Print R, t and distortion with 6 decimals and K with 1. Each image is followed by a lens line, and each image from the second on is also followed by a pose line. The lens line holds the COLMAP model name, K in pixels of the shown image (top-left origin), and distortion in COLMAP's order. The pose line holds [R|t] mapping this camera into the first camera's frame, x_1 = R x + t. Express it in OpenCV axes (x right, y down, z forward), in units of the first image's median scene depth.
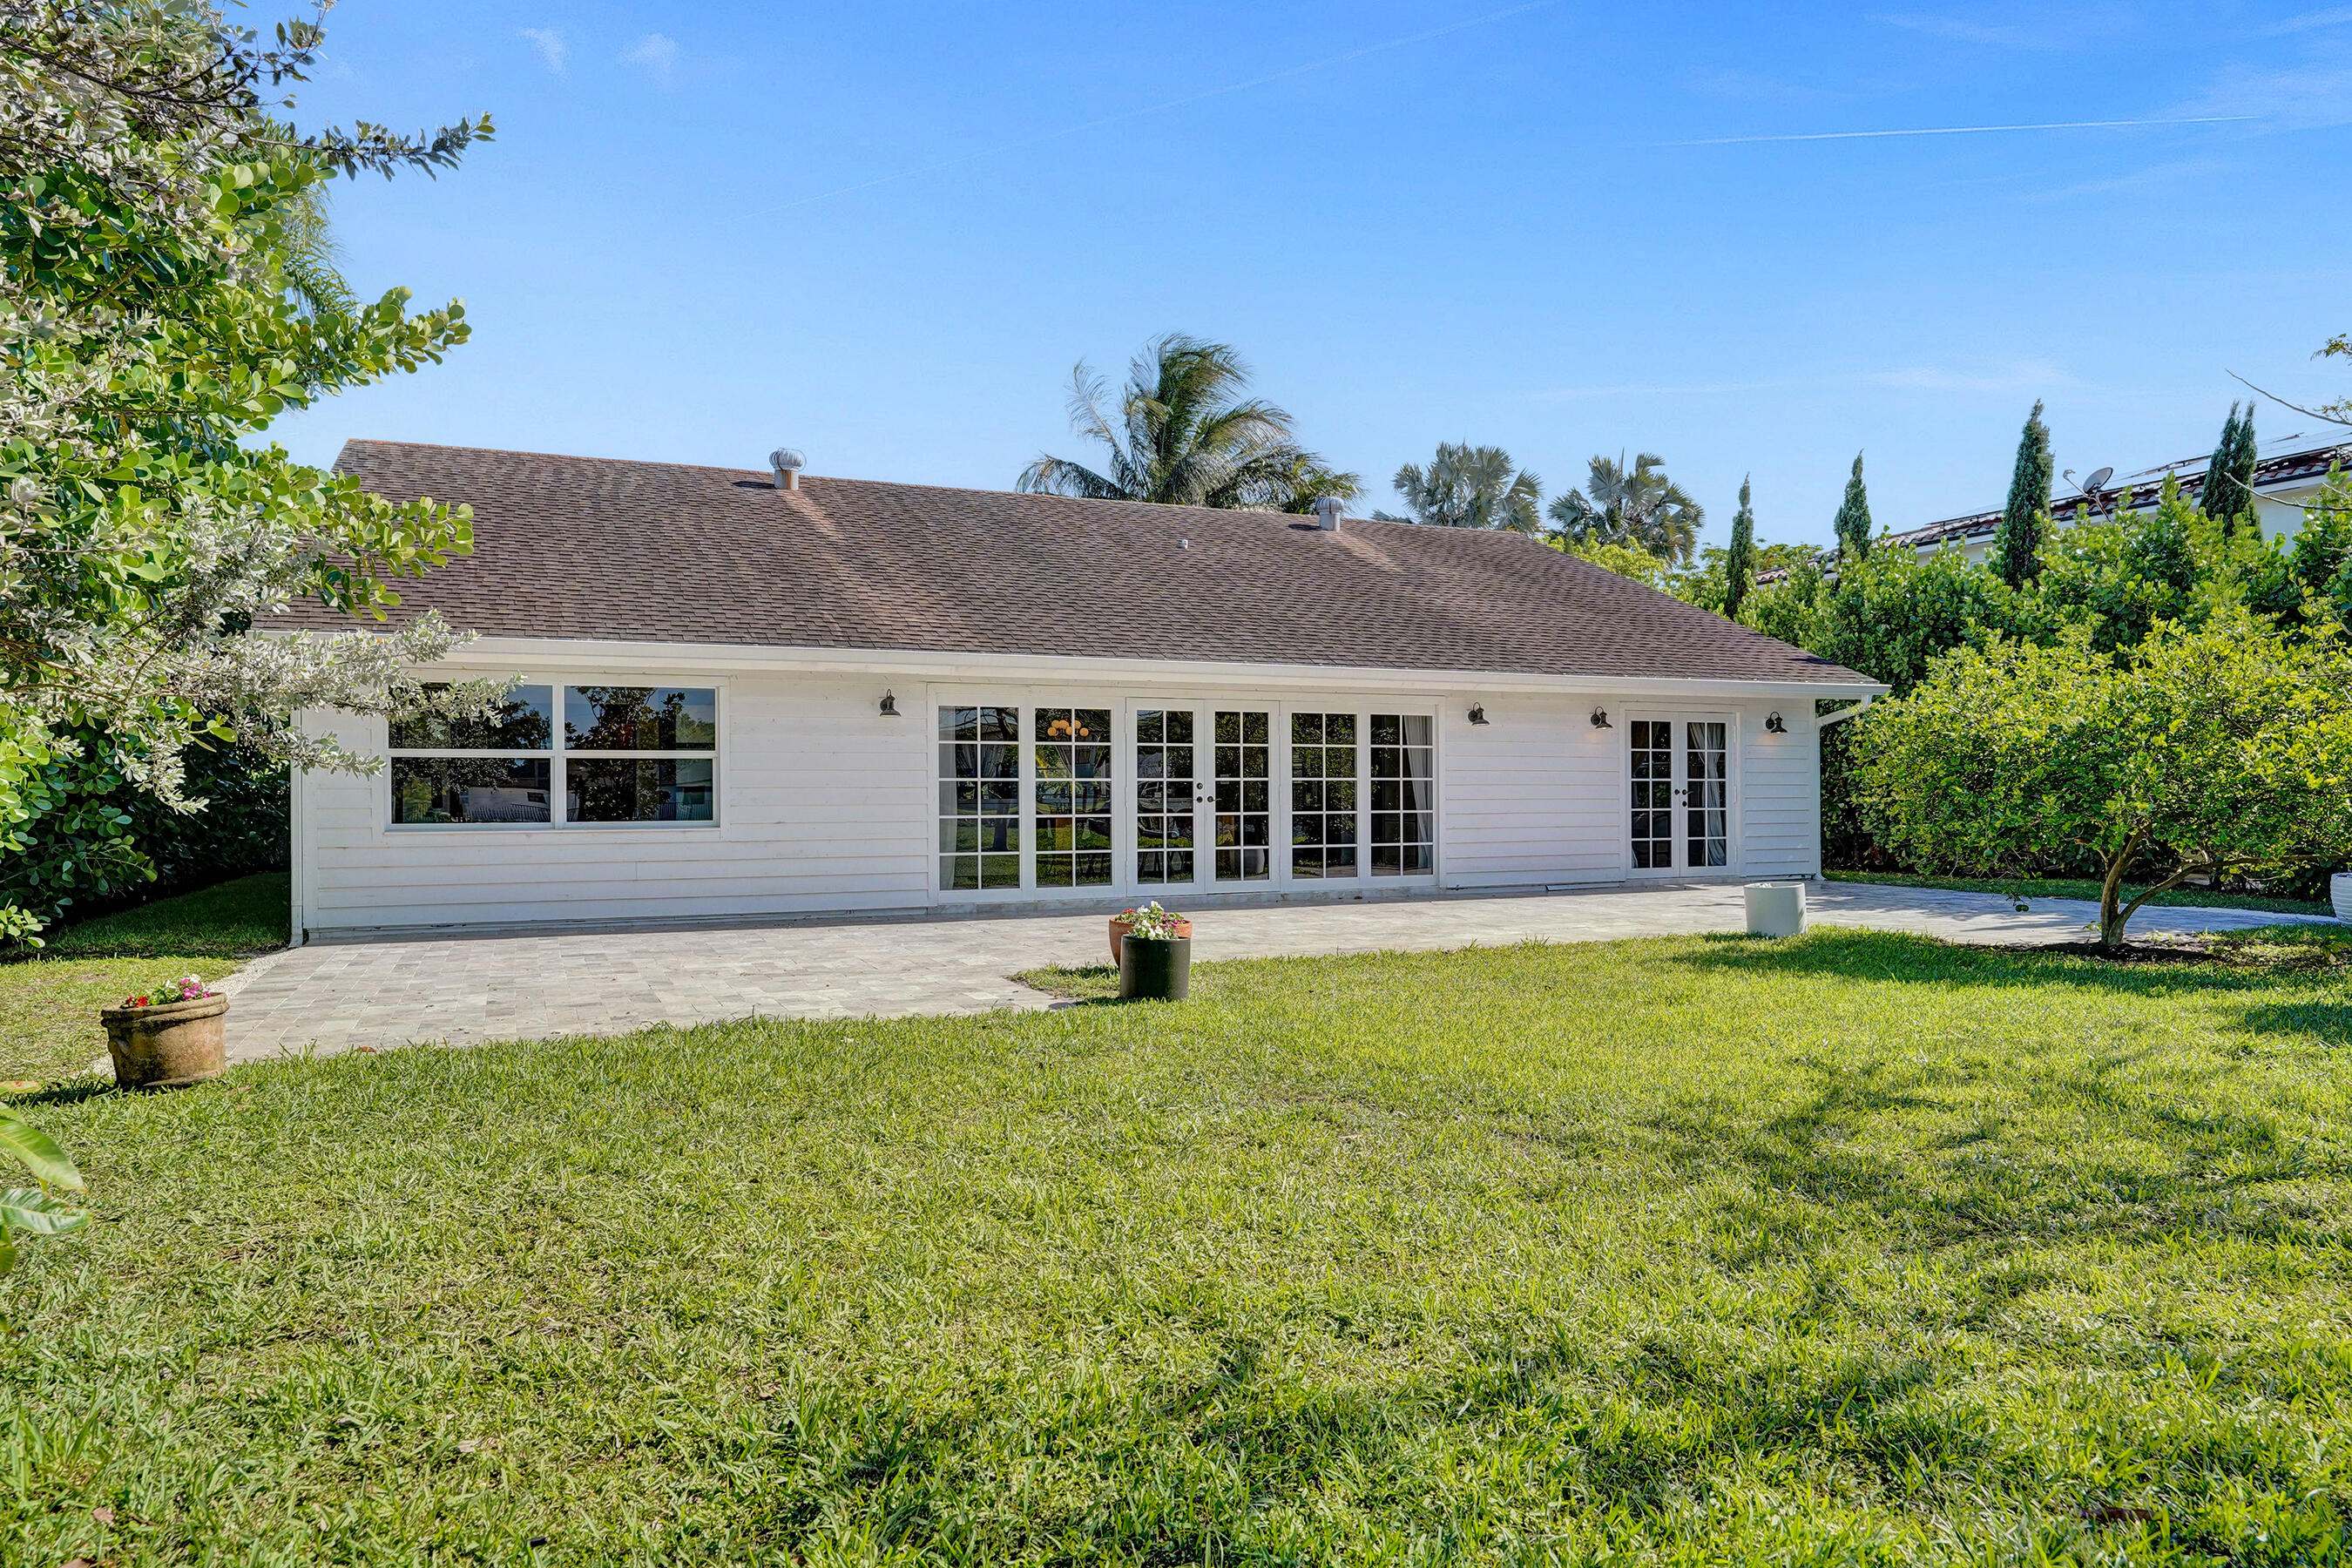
lens RADIAL K [[1369.4, 0, 1176.0], [0, 1369.4, 784.0], [0, 0, 1]] dist [0.001632, 0.000424]
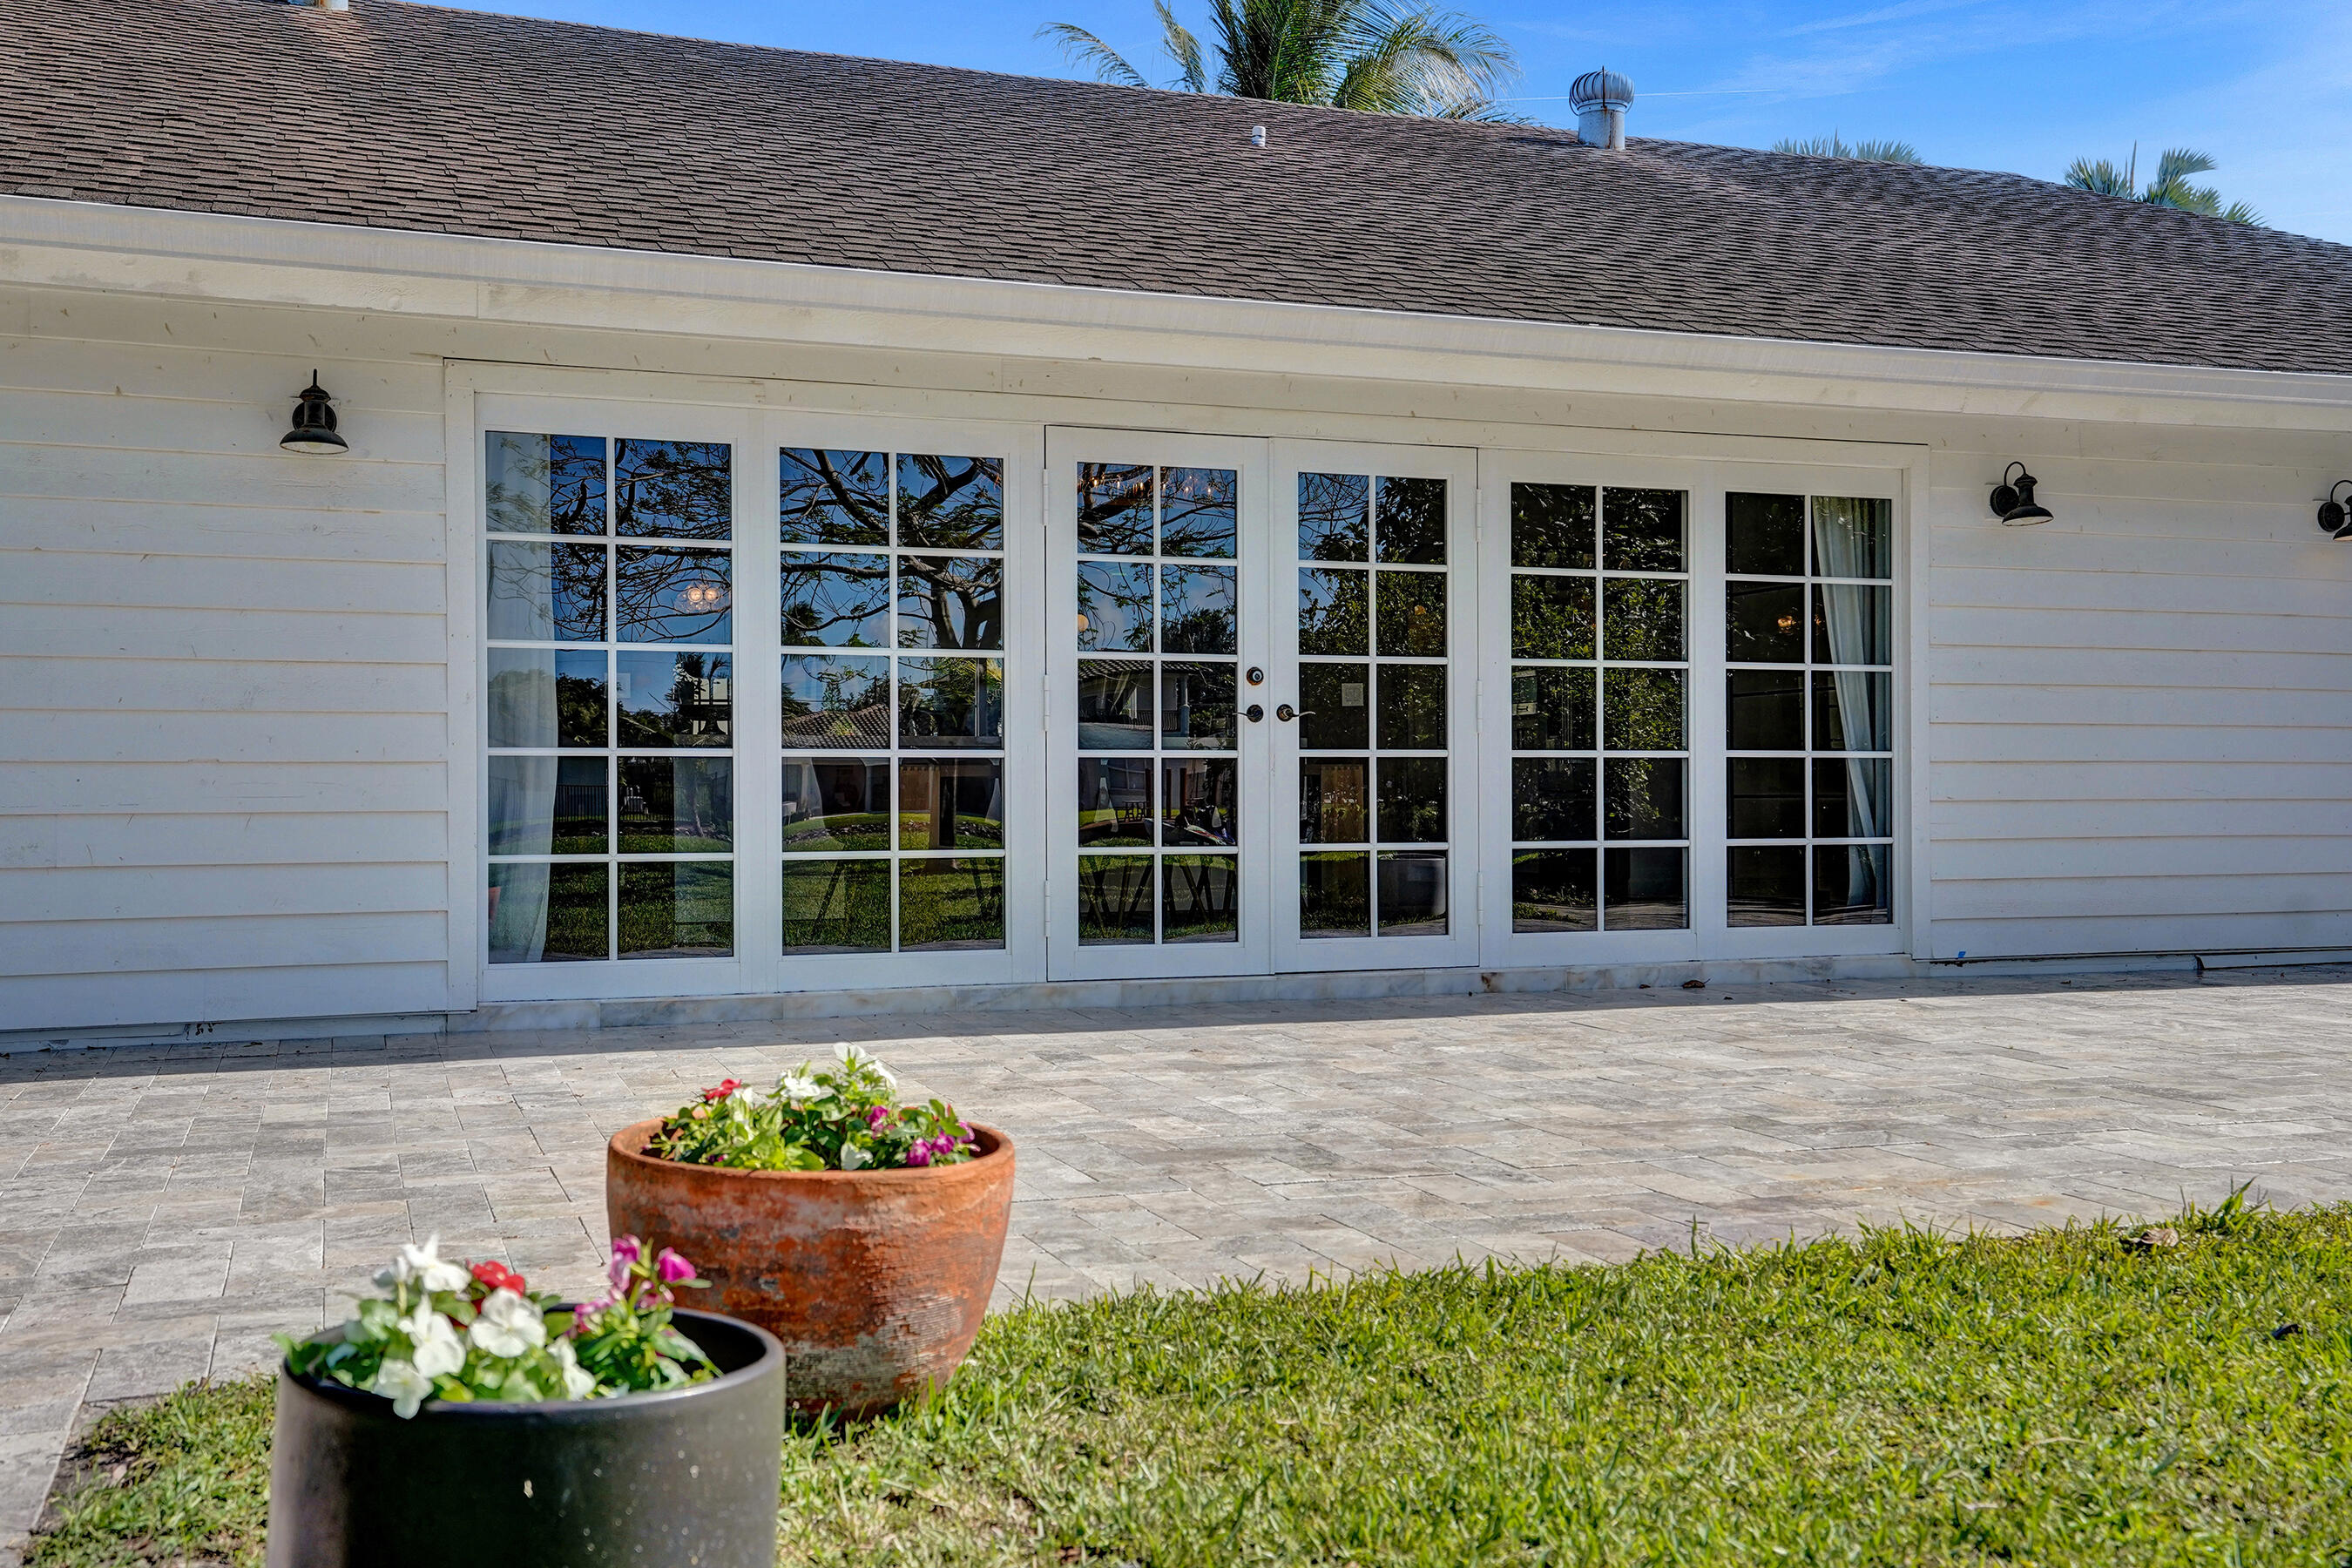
lens RADIAL K [[2343.1, 0, 1245.1], [0, 2343.1, 780.5], [0, 0, 1]] dist [0.048363, -0.003624]
pose [[0.999553, 0.001787, -0.029832, 0.031298], [-0.001713, 0.999995, 0.002515, 0.025965], [0.029836, -0.002463, 0.999552, 0.361051]]
